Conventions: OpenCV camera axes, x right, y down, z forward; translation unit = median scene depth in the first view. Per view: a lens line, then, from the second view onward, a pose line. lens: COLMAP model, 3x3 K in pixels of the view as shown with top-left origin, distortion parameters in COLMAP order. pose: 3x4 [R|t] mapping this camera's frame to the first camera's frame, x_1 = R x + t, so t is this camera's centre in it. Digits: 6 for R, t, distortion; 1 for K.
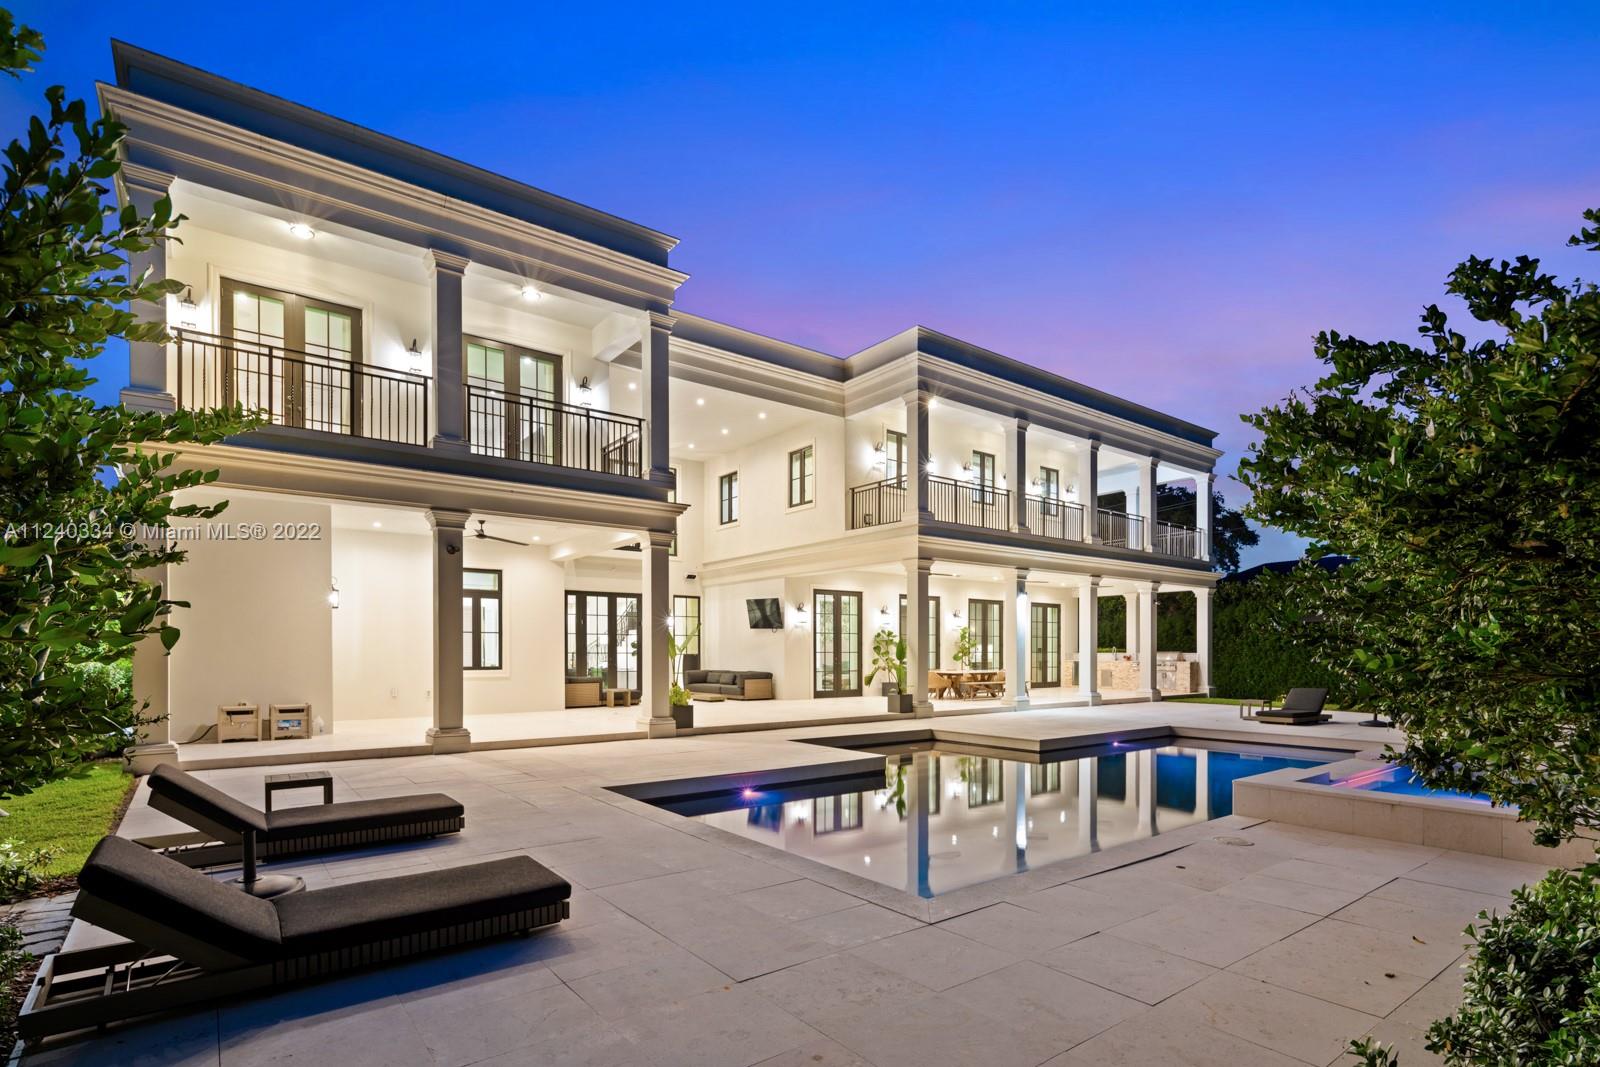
lens RADIAL K [[784.2, 0, 785.1], [0, 784.2, 654.5], [0, 0, 1]] dist [0.006701, -0.002483]
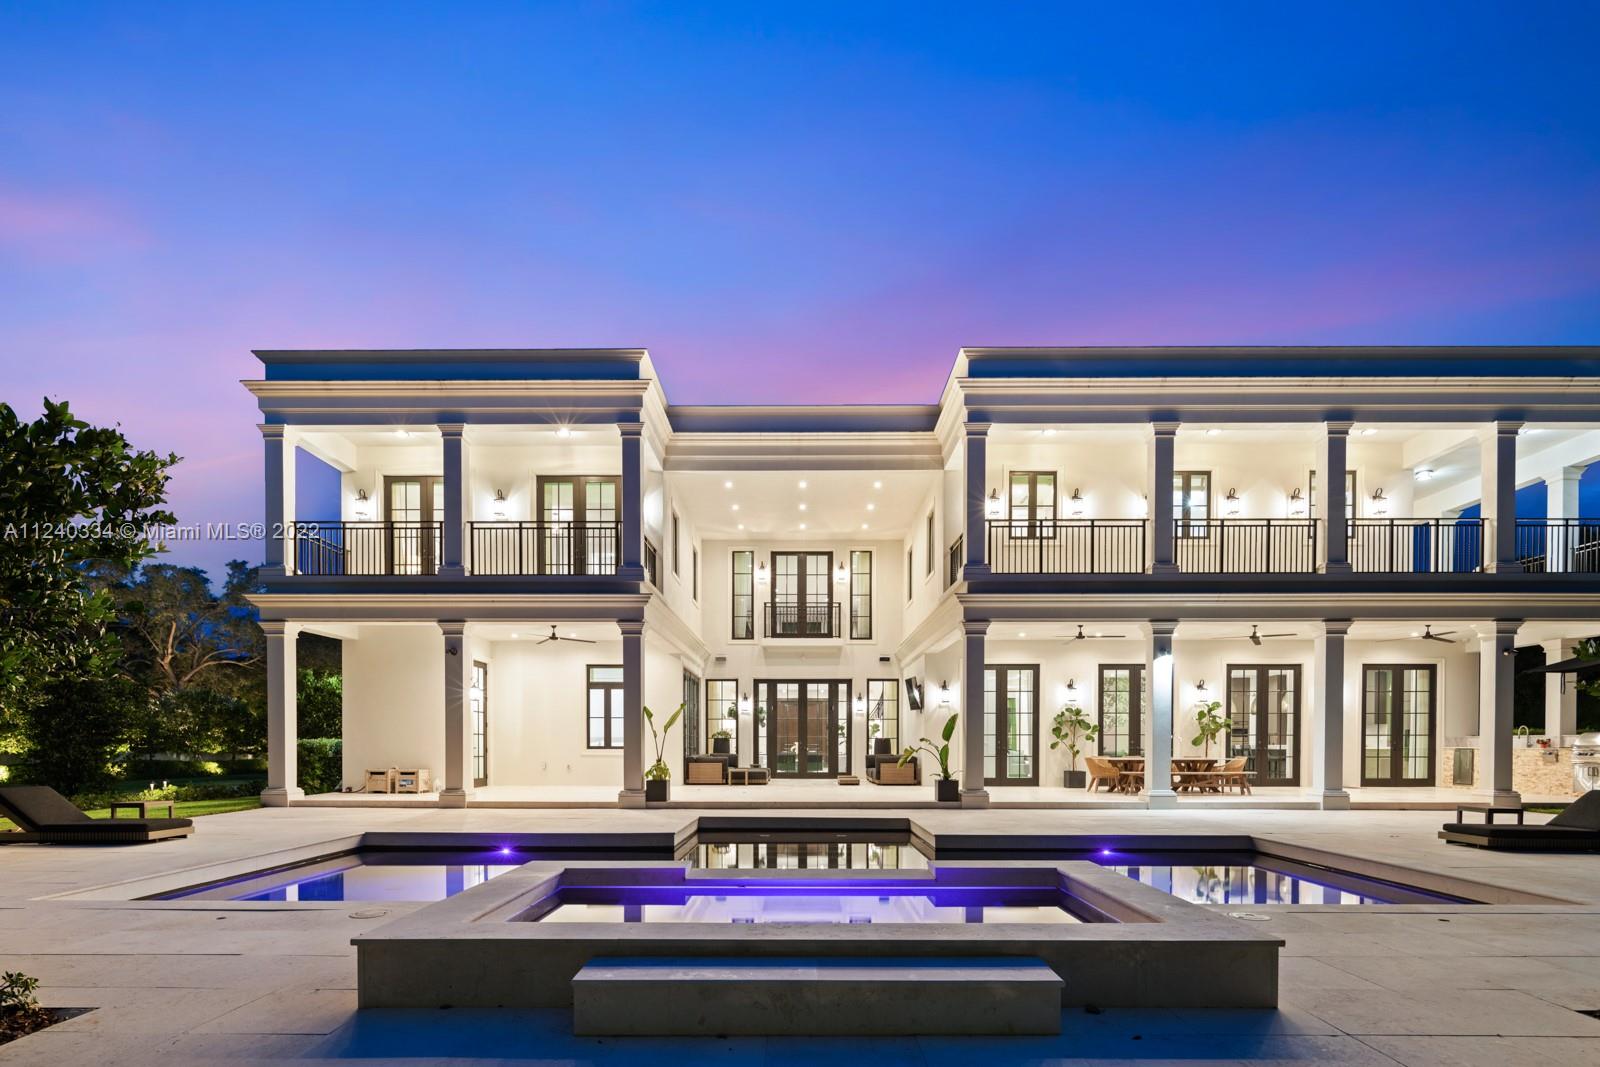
lens RADIAL K [[784.2, 0, 784.1], [0, 784.2, 748.4], [0, 0, 1]] dist [0.006701, -0.002483]
pose [[0.793039, 0.005151, -0.609150, 0.408853], [-0.003431, 0.999986, 0.003989, 0.009853], [0.609162, -0.001073, 0.793045, 0.155338]]
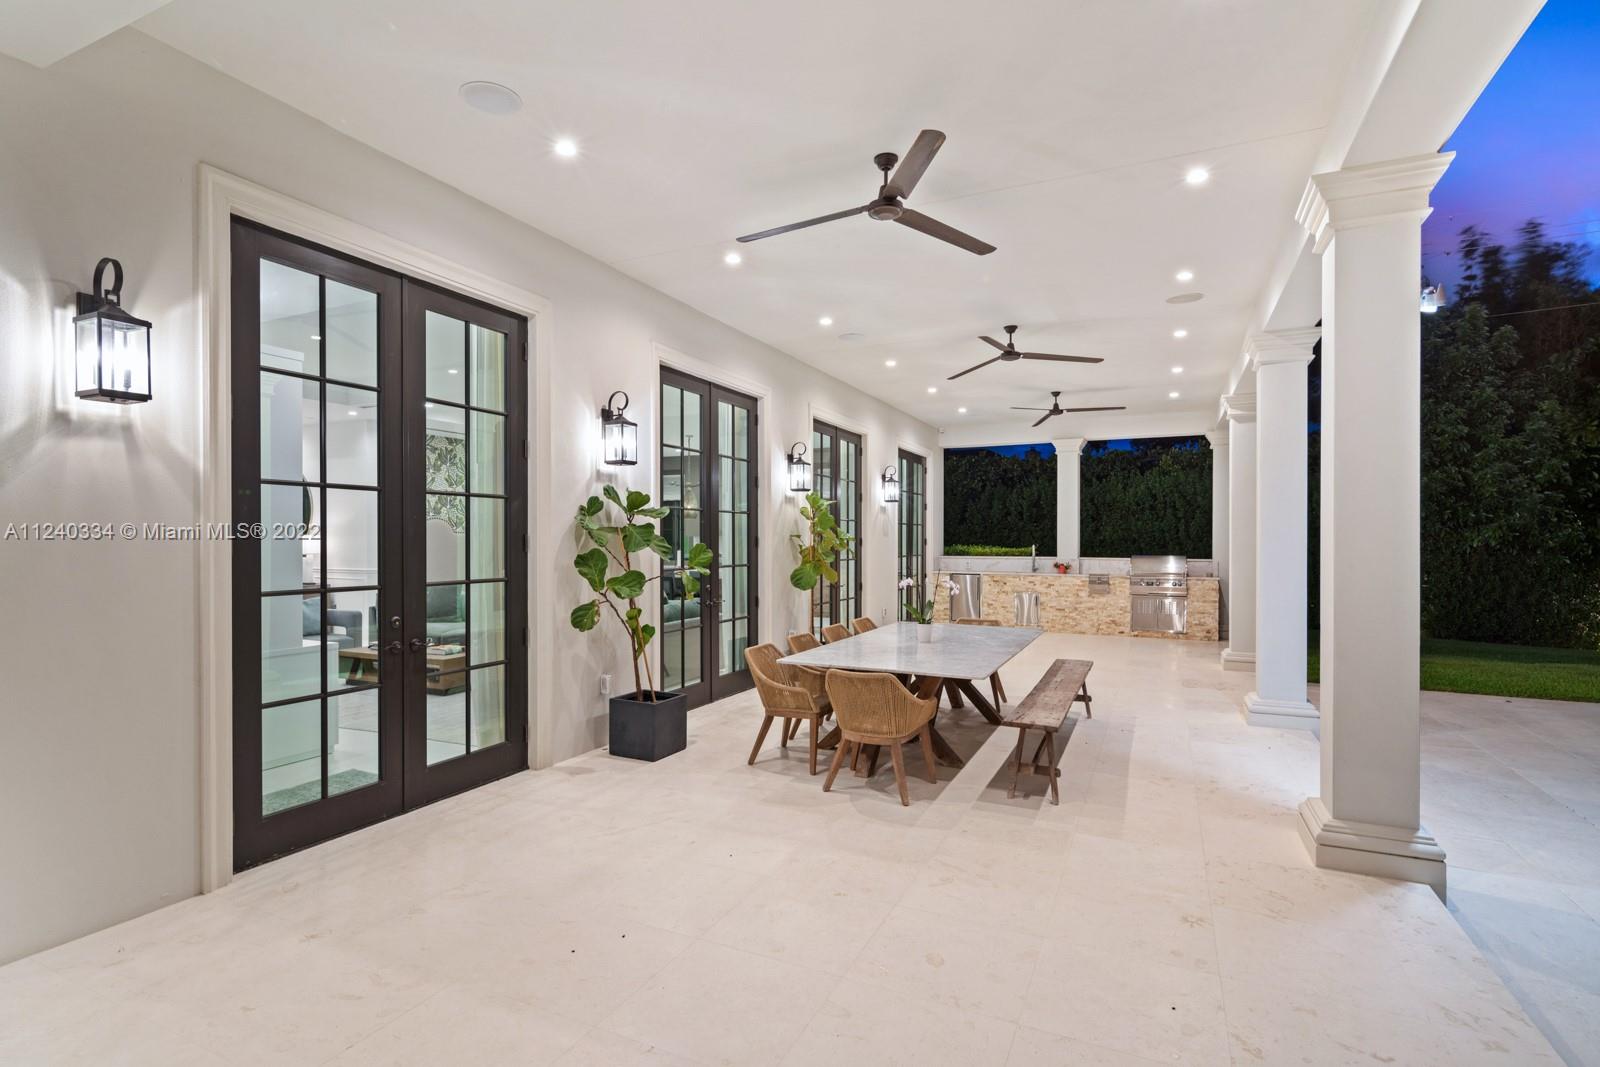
lens RADIAL K [[784.2, 0, 801.6], [0, 784.2, 542.9], [0, 0, 1]] dist [0.006701, -0.002483]
pose [[0.877184, 0.001263, 0.480153, 0.059789], [-0.001700, 0.999998, 0.000476, -0.013933], [-0.480151, -0.001234, 0.877185, 0.775964]]
